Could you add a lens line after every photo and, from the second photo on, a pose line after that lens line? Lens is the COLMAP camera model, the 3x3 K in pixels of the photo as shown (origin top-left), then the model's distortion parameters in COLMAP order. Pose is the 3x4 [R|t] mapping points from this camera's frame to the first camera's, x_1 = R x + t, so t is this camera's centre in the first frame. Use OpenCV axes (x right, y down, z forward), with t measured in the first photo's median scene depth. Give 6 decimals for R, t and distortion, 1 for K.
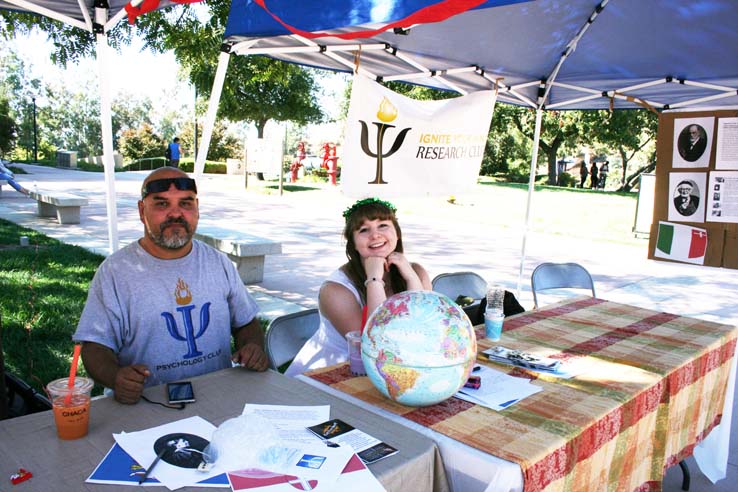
lens RADIAL K [[611.5, 0, 371.1], [0, 611.5, 257.6], [0, 0, 1]] dist [-0.156570, 0.131270]
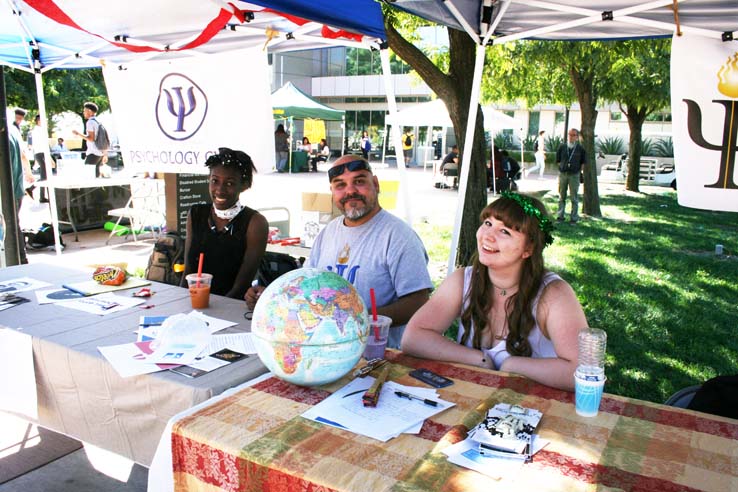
lens RADIAL K [[611.5, 0, 371.1], [0, 611.5, 257.6], [0, 0, 1]] dist [-0.156570, 0.131270]
pose [[0.242683, 0.130159, -0.961334, 0.916621], [-0.169928, 0.981341, 0.089970, -0.057124], [0.955107, 0.141523, 0.260273, 0.734641]]
